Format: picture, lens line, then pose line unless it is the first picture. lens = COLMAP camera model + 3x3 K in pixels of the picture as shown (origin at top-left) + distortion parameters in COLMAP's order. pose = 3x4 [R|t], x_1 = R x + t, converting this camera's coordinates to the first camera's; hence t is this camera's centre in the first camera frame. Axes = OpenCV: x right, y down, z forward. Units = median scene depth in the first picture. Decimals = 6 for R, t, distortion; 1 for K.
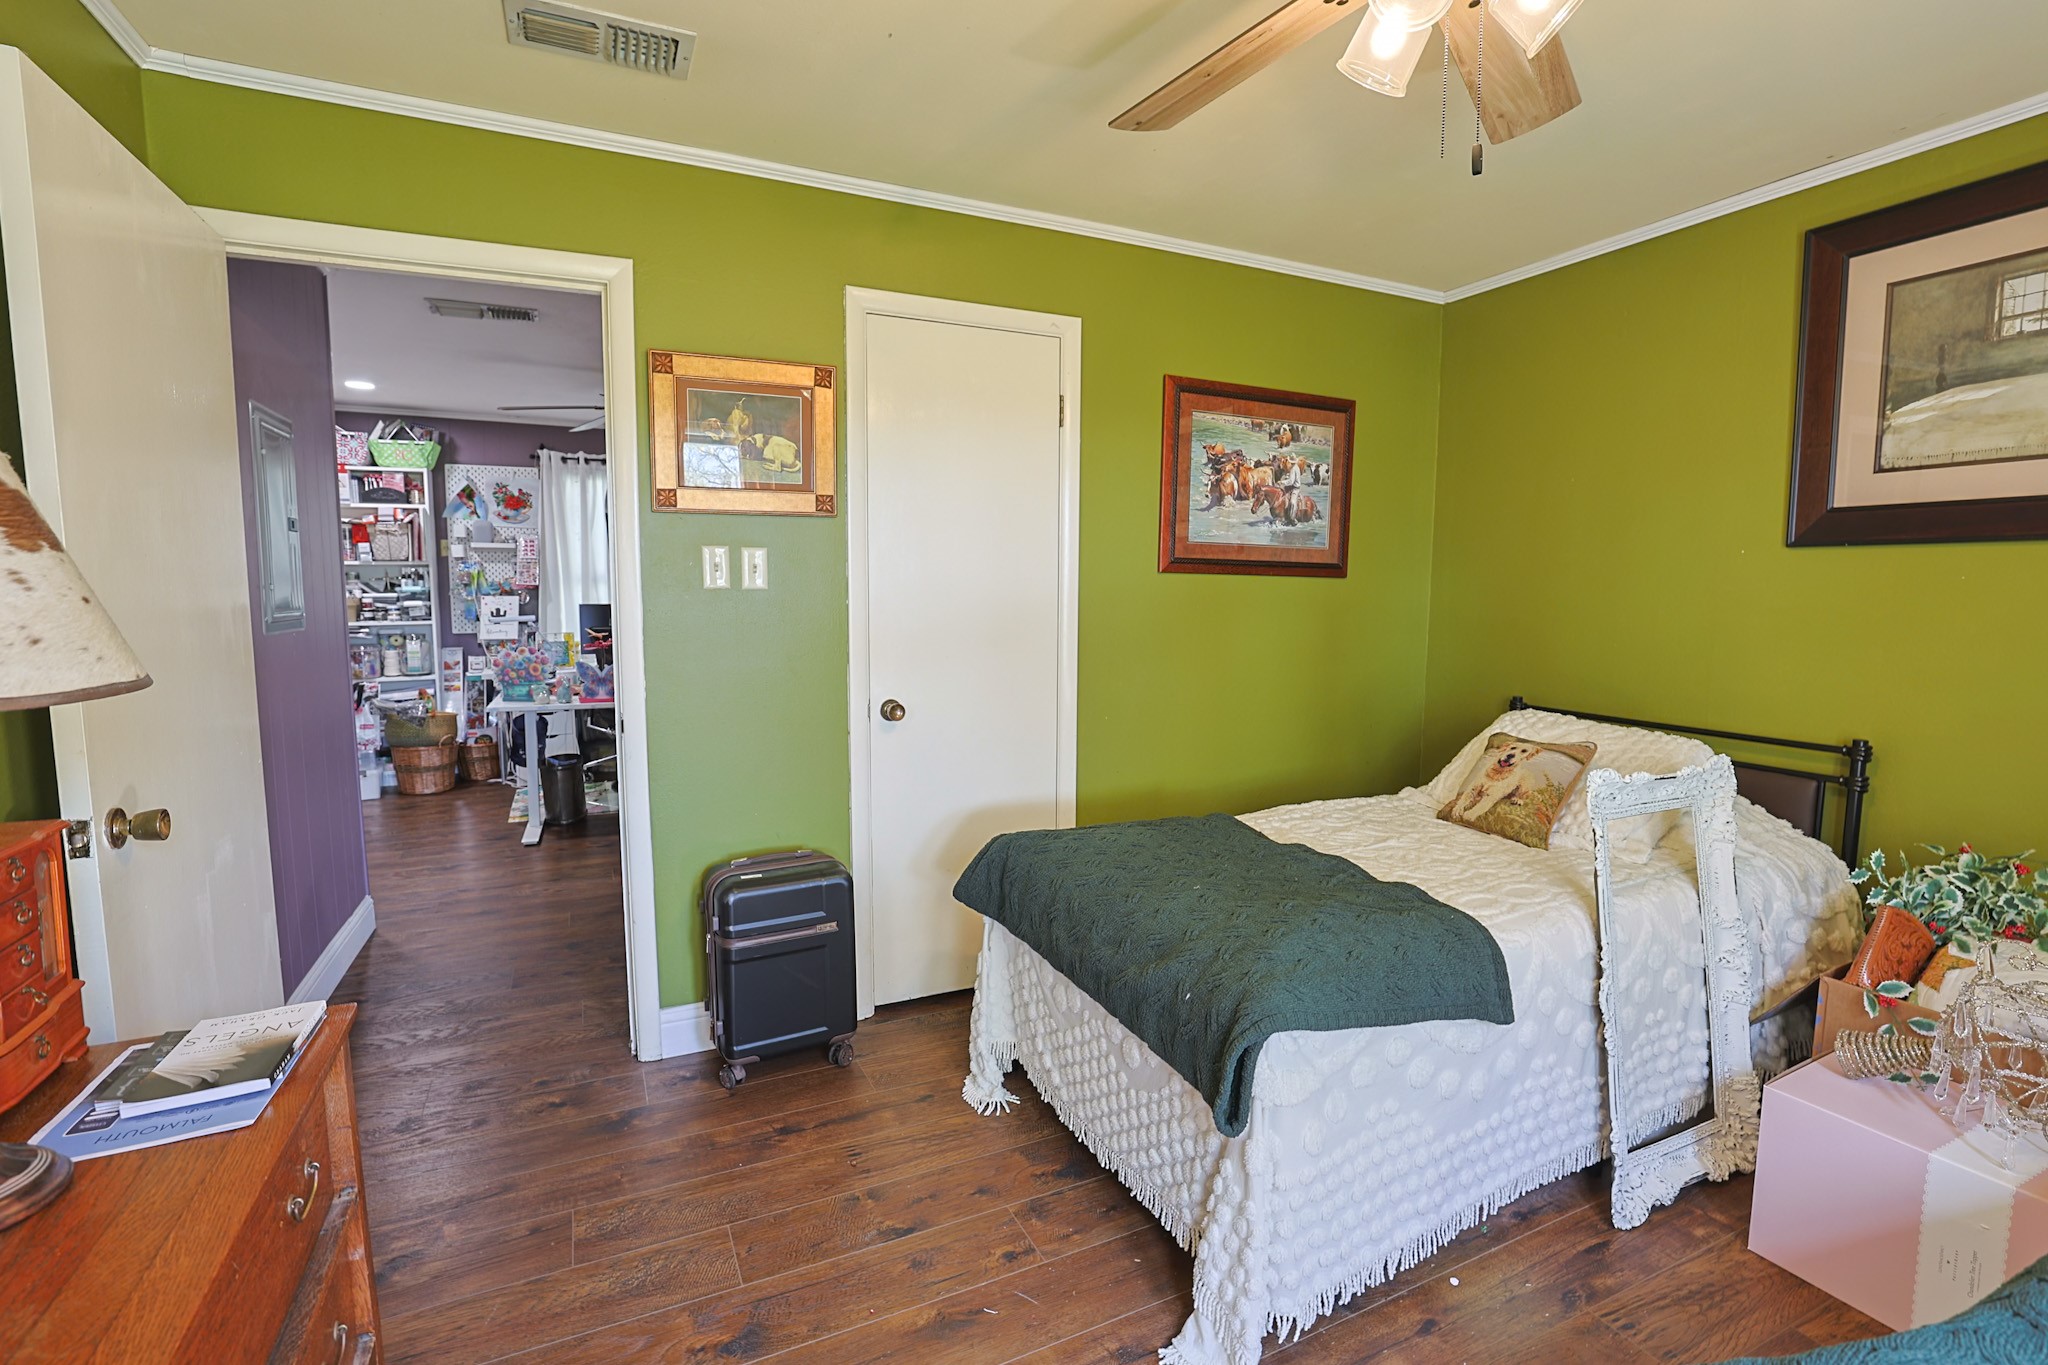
lens RADIAL K [[944.1, 0, 1021.4], [0, 944.1, 685.6], [0, 0, 1]] dist [-0.022197, 0.002671]
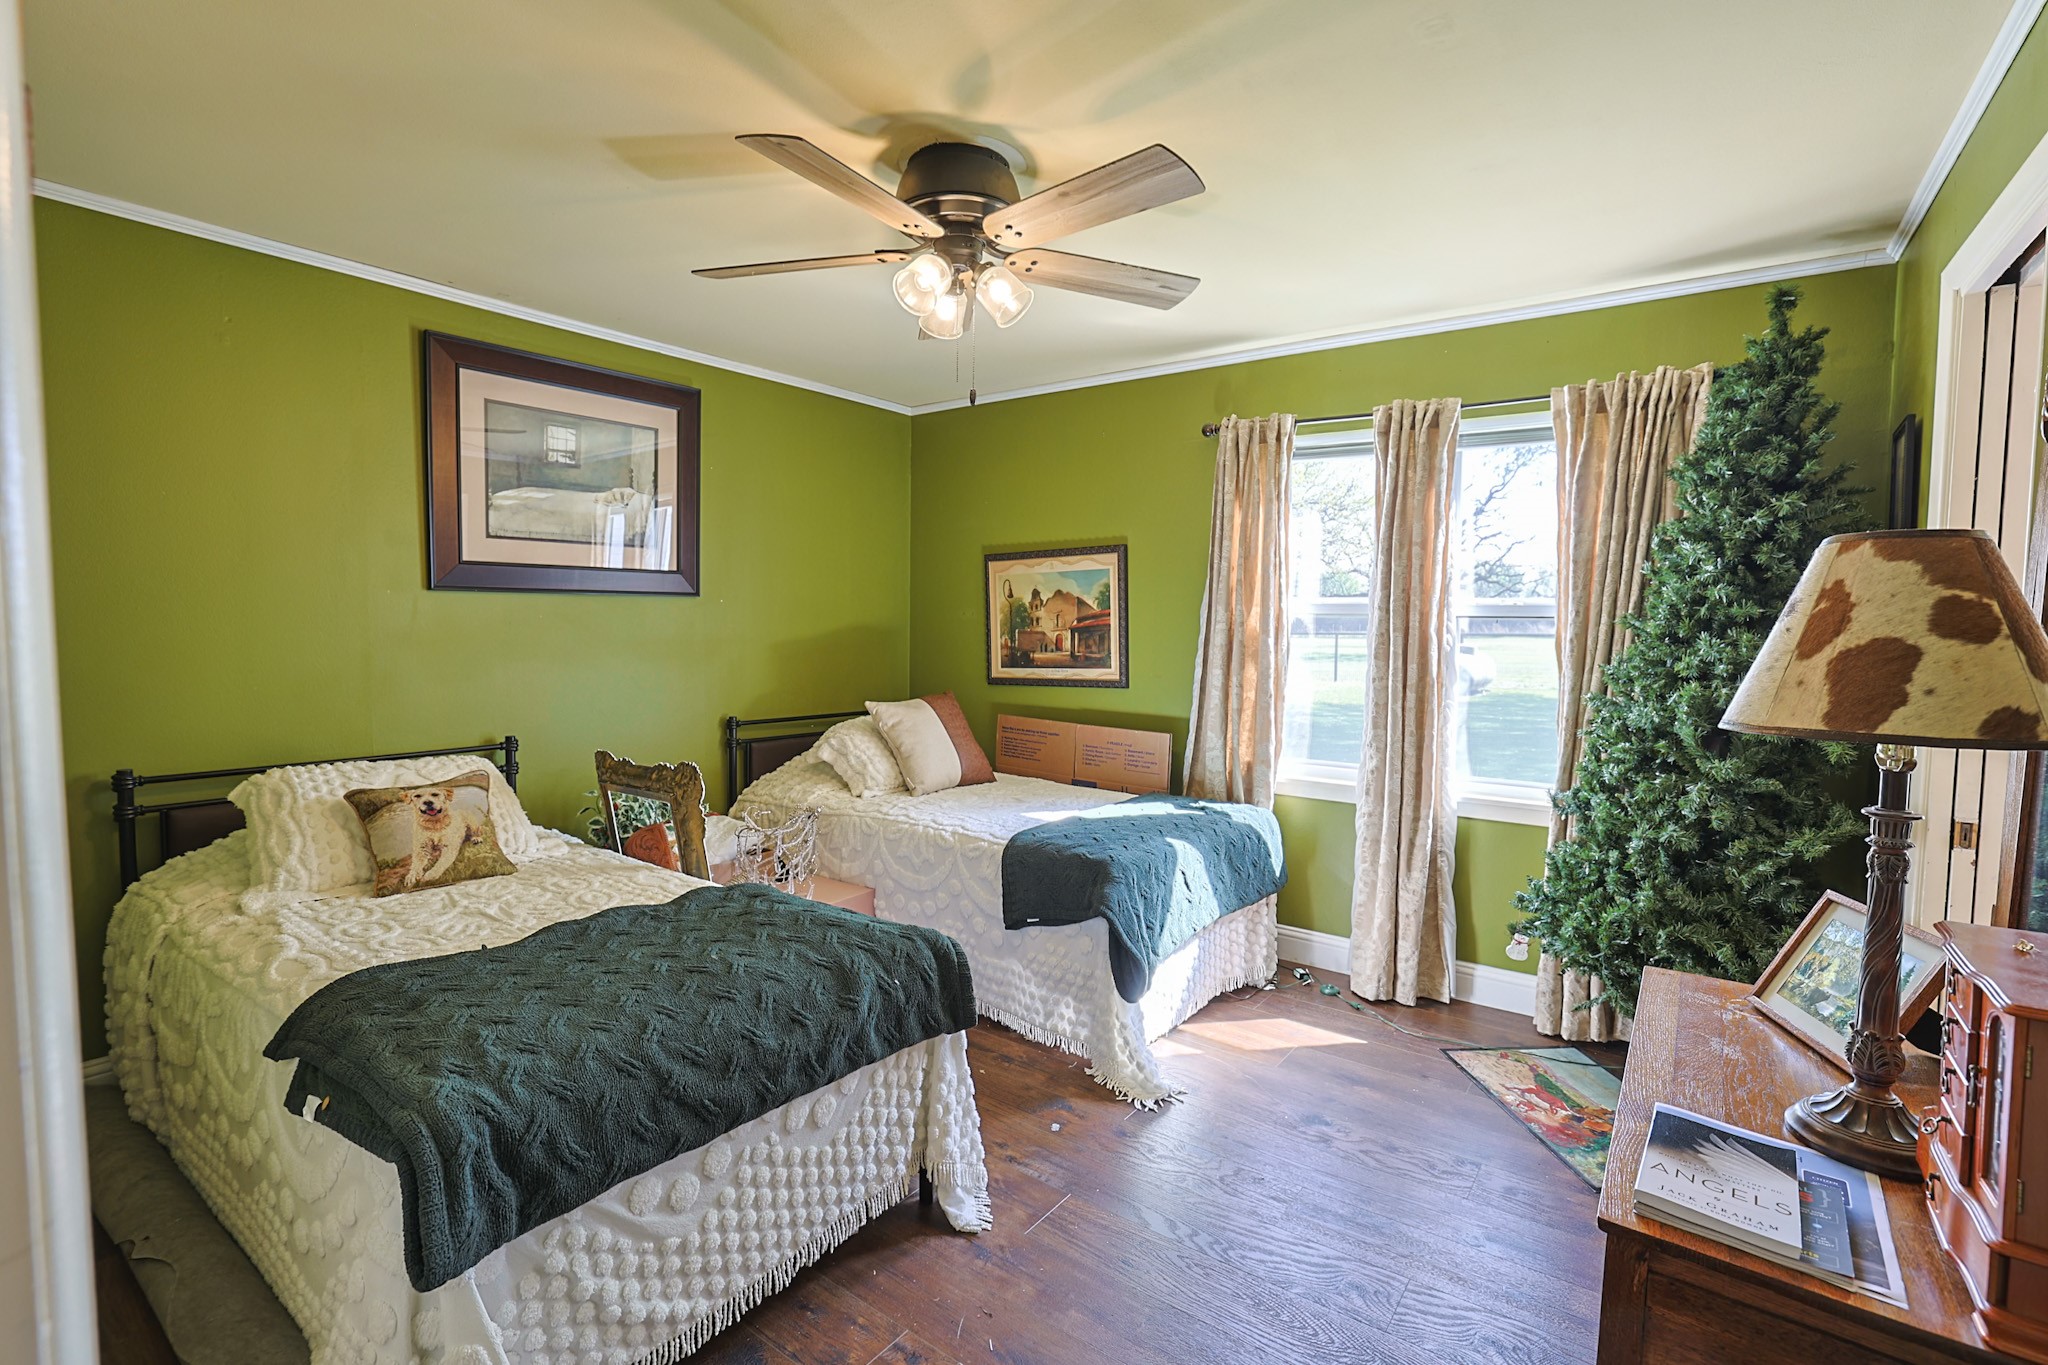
lens RADIAL K [[944.1, 0, 1021.5], [0, 944.1, 675.1], [0, 0, 1]] dist [-0.022197, 0.002671]
pose [[-0.487999, -0.059643, 0.870804, -0.663571], [0.085418, 0.989611, 0.115649, -0.125397], [-0.868654, 0.130819, -0.477835, 1.021515]]
